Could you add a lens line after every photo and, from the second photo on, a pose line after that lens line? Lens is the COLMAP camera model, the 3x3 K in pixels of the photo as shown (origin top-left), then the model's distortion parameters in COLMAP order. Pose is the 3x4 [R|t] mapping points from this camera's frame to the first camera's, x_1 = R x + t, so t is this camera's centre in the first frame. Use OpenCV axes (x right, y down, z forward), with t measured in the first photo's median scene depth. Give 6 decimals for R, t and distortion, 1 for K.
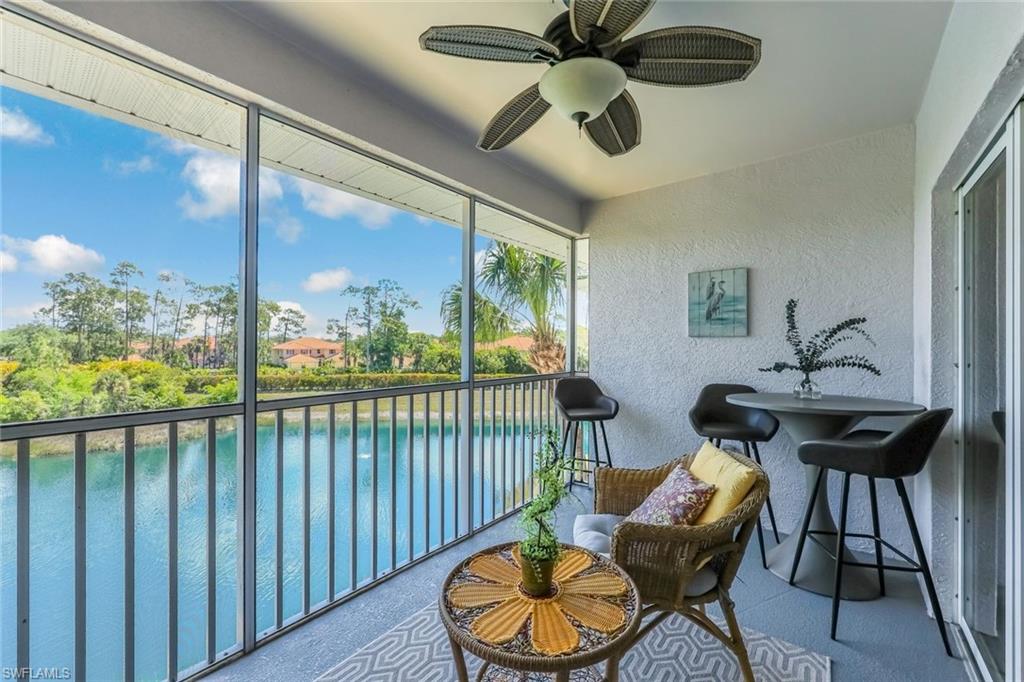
lens RADIAL K [[412.6, 0, 506.4], [0, 412.6, 343.9], [0, 0, 1]] dist [0.000715, 0.001748]
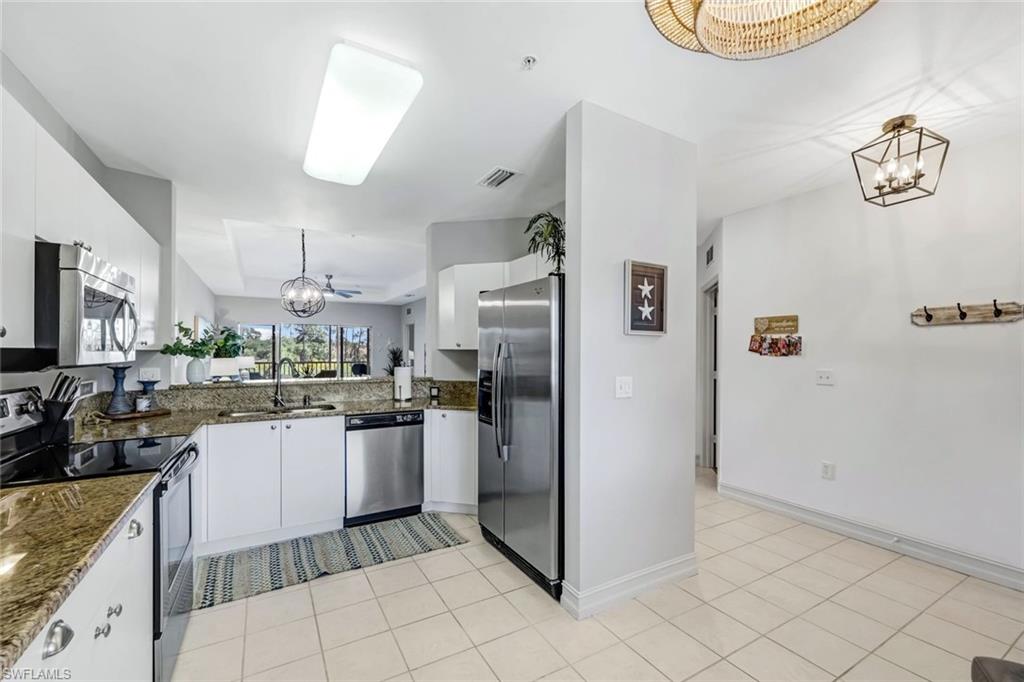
lens RADIAL K [[423.4, 0, 521.4], [0, 423.4, 355.2], [0, 0, 1]] dist [-0.002642, -0.001005]
pose [[0.943791, 0.005016, -0.330504, 0.108842], [-0.001104, 0.999927, 0.012022, -0.001022], [0.330540, -0.010981, 0.943728, -0.084084]]
